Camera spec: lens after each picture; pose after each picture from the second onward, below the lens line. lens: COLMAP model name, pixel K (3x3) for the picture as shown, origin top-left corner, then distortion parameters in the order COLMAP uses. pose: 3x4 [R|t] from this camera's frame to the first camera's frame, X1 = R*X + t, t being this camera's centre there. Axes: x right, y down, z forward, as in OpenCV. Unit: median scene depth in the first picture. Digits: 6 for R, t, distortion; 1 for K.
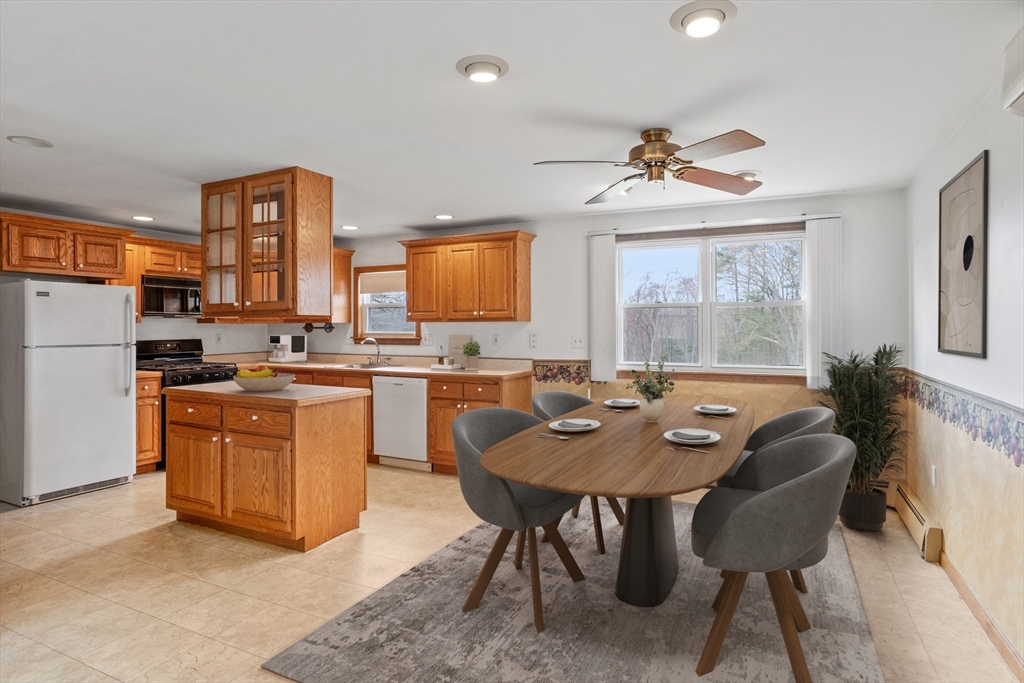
lens RADIAL K [[563.3, 0, 514.2], [0, 563.3, 327.9], [0, 0, 1]] dist [-0.059093, 0.047668]
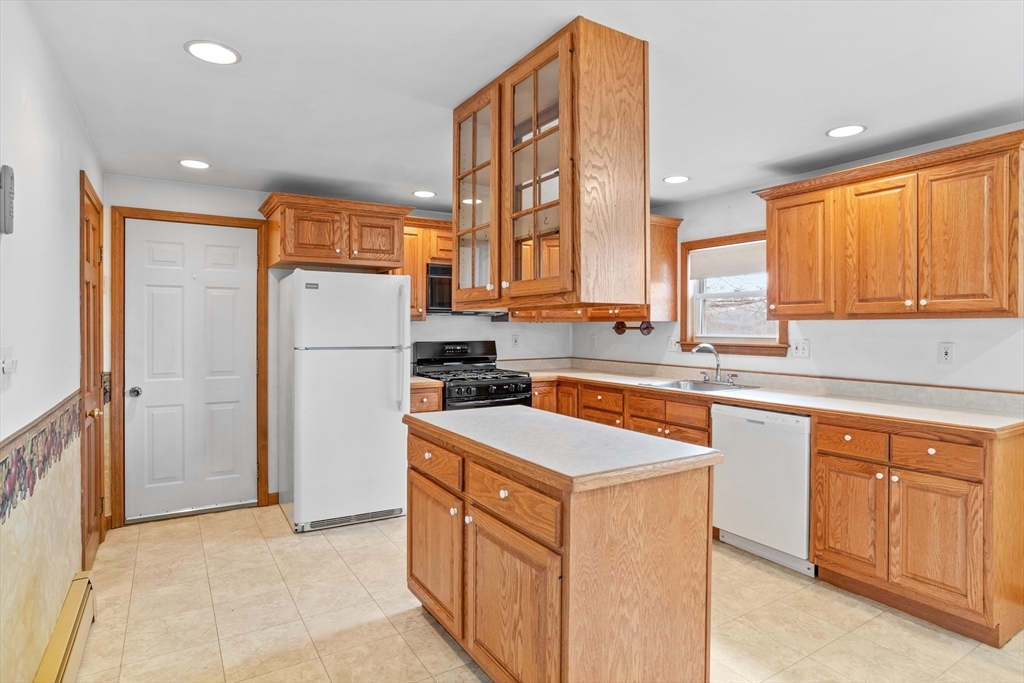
lens RADIAL K [[563.3, 0, 514.2], [0, 563.3, 327.9], [0, 0, 1]] dist [-0.059093, 0.047668]
pose [[0.848903, 0.005742, -0.528518, -0.110346], [-0.006491, 0.999979, 0.000438, 0.000211], [0.528510, 0.003058, 0.848922, 0.350375]]
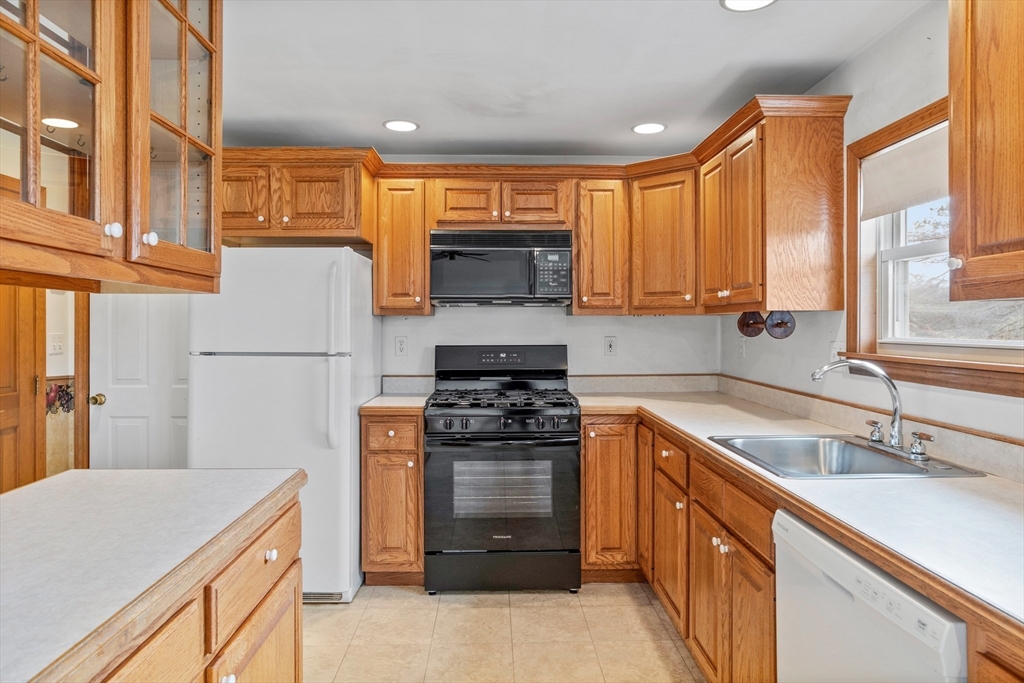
lens RADIAL K [[646.7, 0, 515.9], [0, 646.7, 323.9], [0, 0, 1]] dist [-0.068098, 0.081983]
pose [[0.467073, 0.000703, -0.884219, -0.046813], [-0.003189, 0.999995, -0.000890, 0.000436], [0.884213, 0.003235, 0.467072, 0.776316]]
